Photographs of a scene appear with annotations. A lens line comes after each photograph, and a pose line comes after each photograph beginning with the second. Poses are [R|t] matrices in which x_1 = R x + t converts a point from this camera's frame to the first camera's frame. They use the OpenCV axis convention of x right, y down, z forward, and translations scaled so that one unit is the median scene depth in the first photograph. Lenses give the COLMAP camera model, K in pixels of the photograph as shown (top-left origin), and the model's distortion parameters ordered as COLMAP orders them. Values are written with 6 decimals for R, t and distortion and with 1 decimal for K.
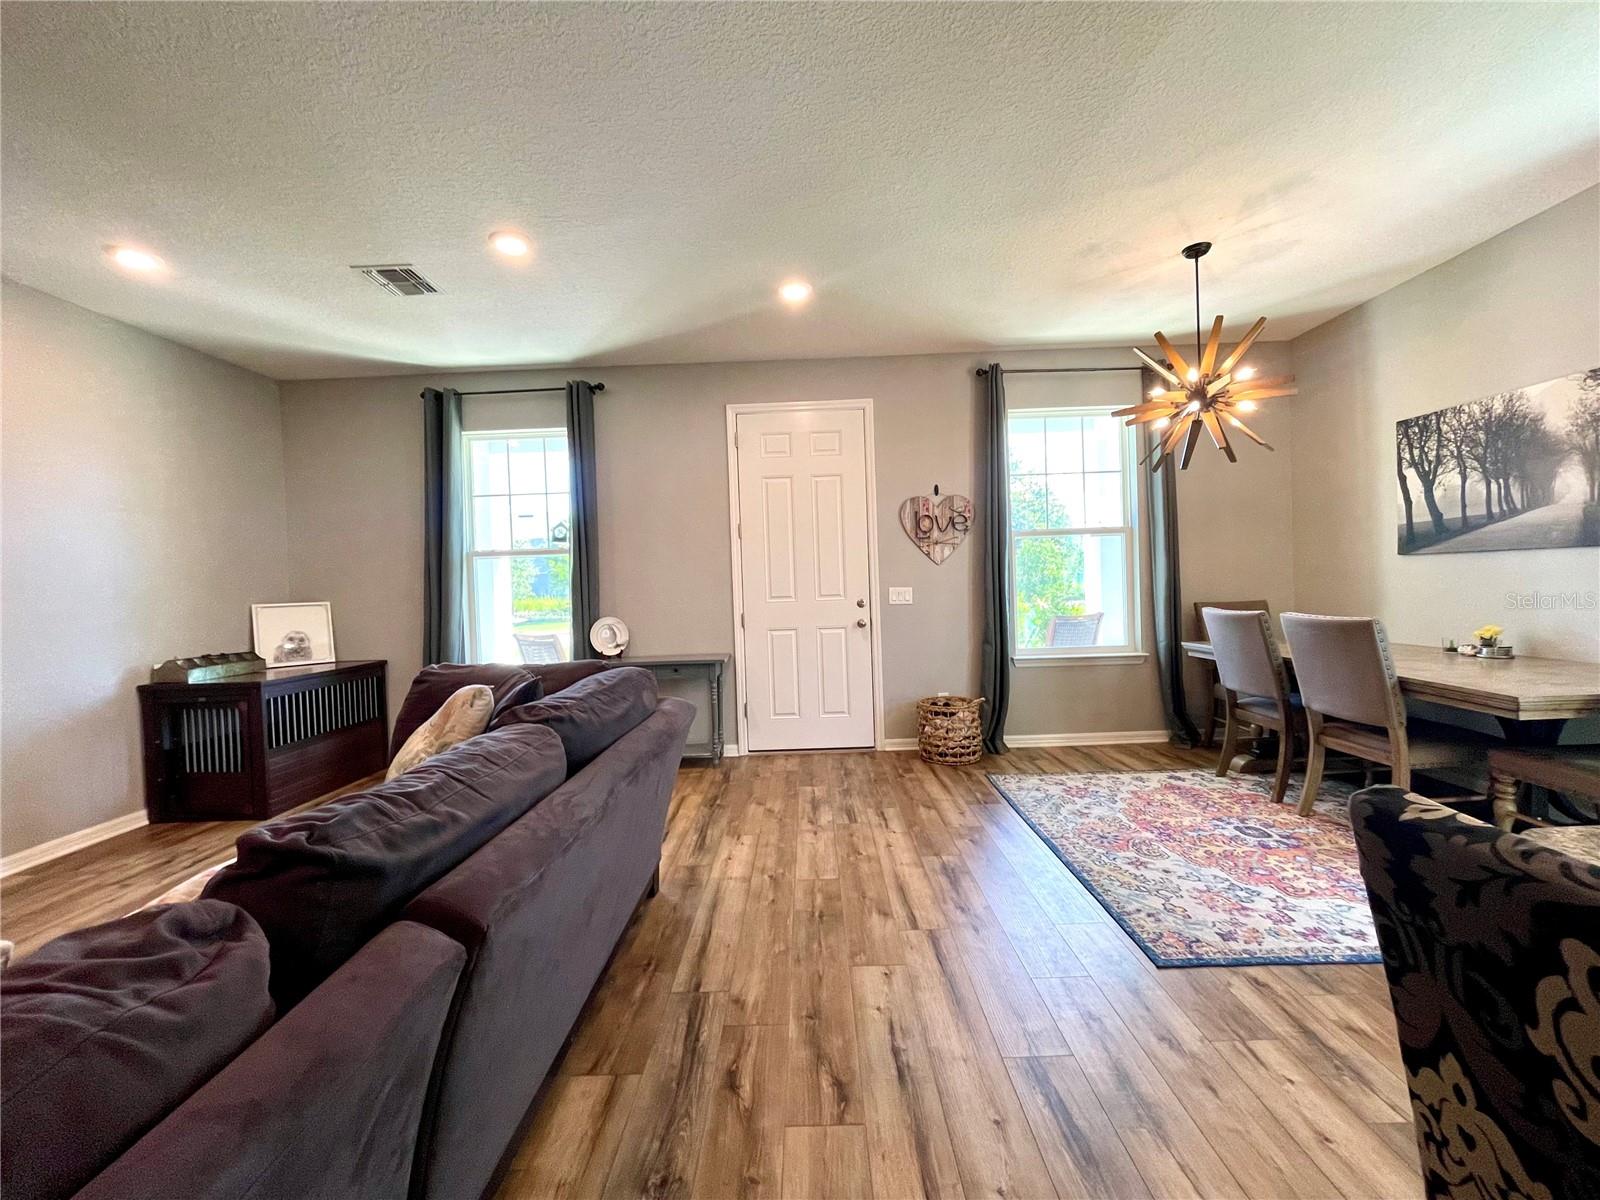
lens RADIAL K [[646.6, 0, 803.8], [0, 646.6, 595.9], [0, 0, 1]] dist [0.000013, -0.001472]
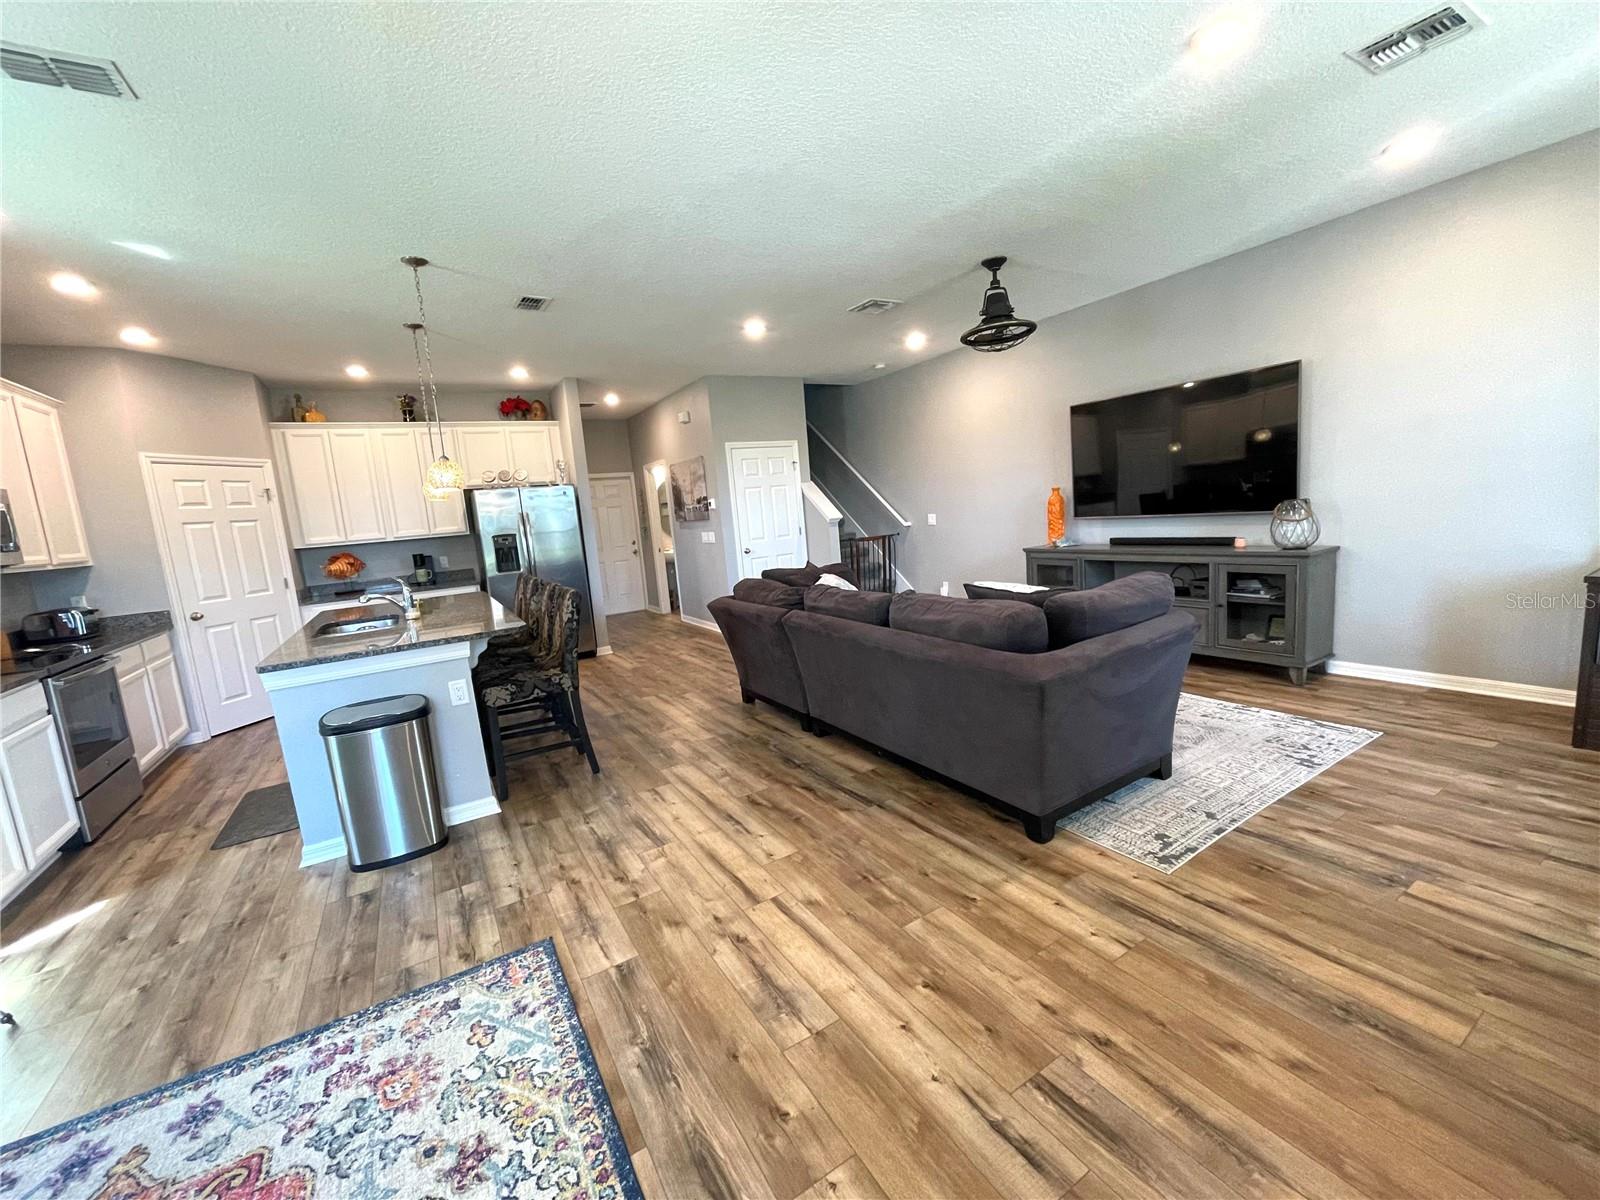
lens RADIAL K [[646.6, 0, 801.6], [0, 646.6, 596.4], [0, 0, 1]] dist [0.000013, -0.001472]
pose [[-0.843864, 0.178076, -0.506145, 0.368459], [0.102031, 0.979364, 0.174457, -0.078237], [0.526767, 0.095575, -0.844620, 1.199810]]
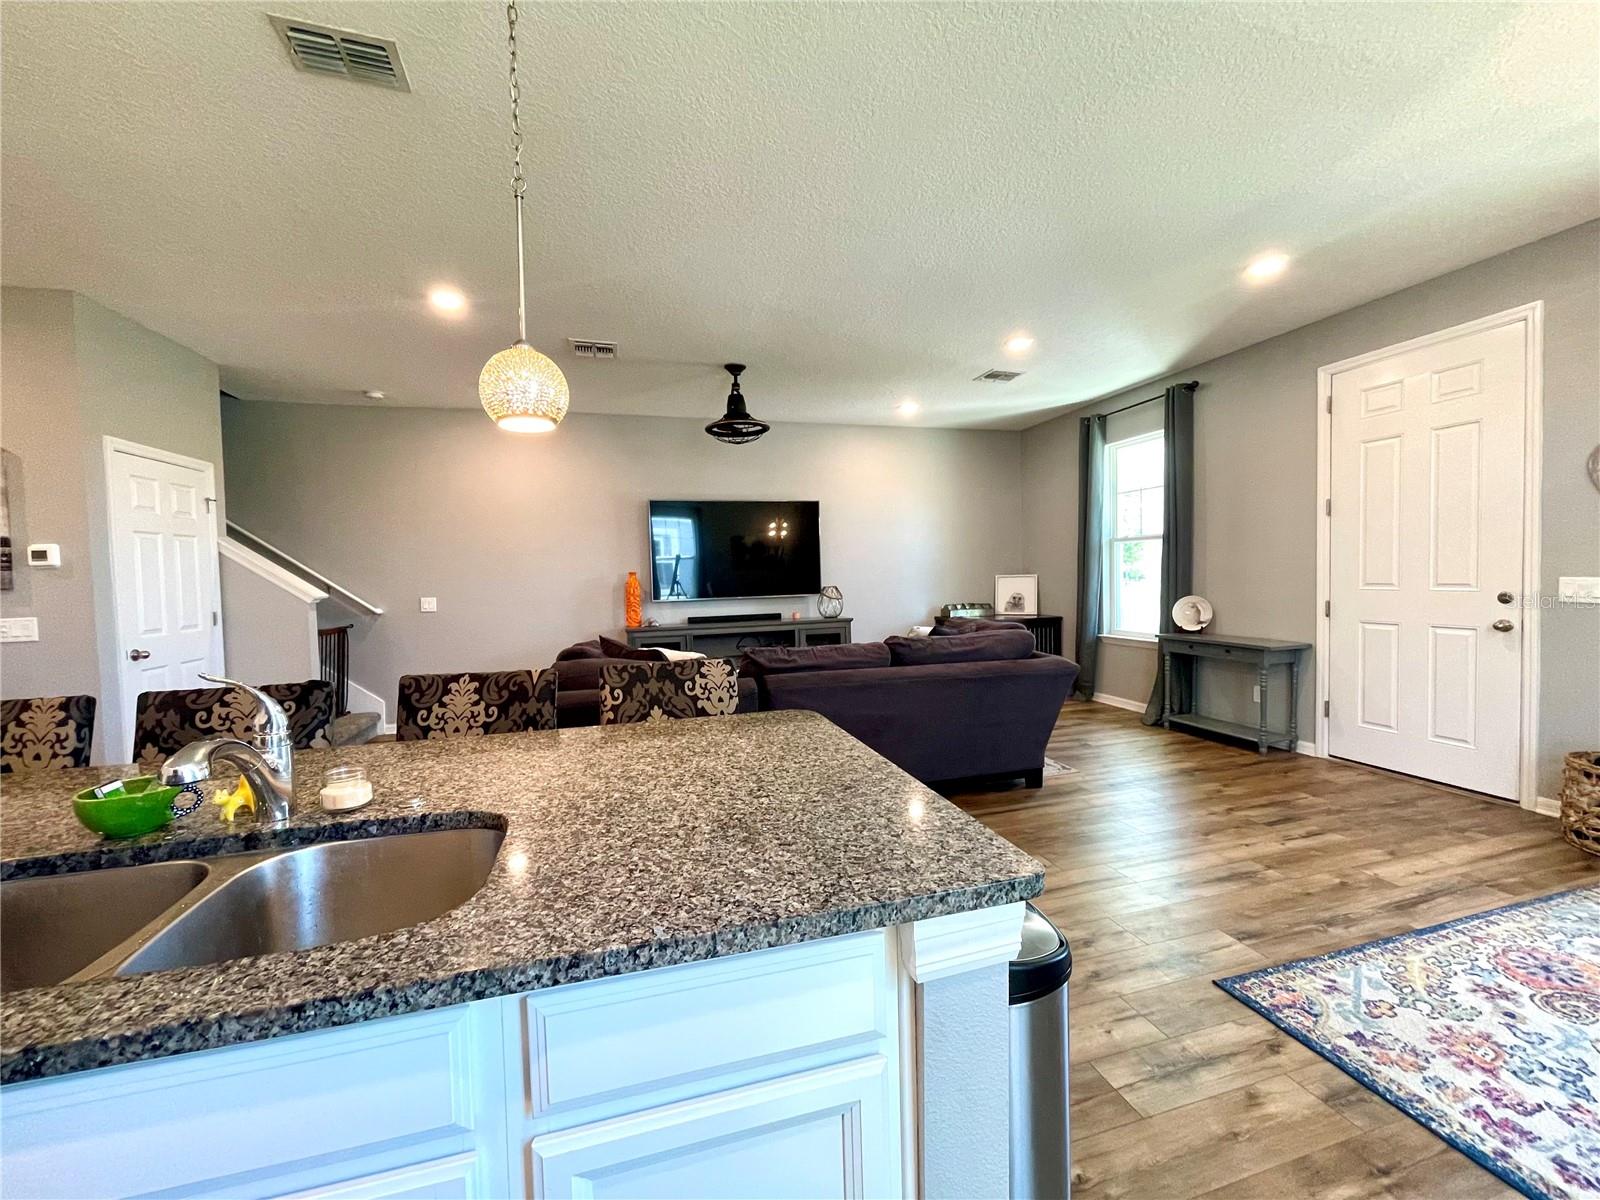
lens RADIAL K [[646.6, 0, 804.5], [0, 646.6, 597.0], [0, 0, 1]] dist [0.000013, -0.001472]
pose [[0.285550, 0.062313, -0.956336, 0.733997], [-0.004920, 0.997966, 0.063557, -0.041281], [0.958351, -0.013443, 0.285275, 0.072359]]
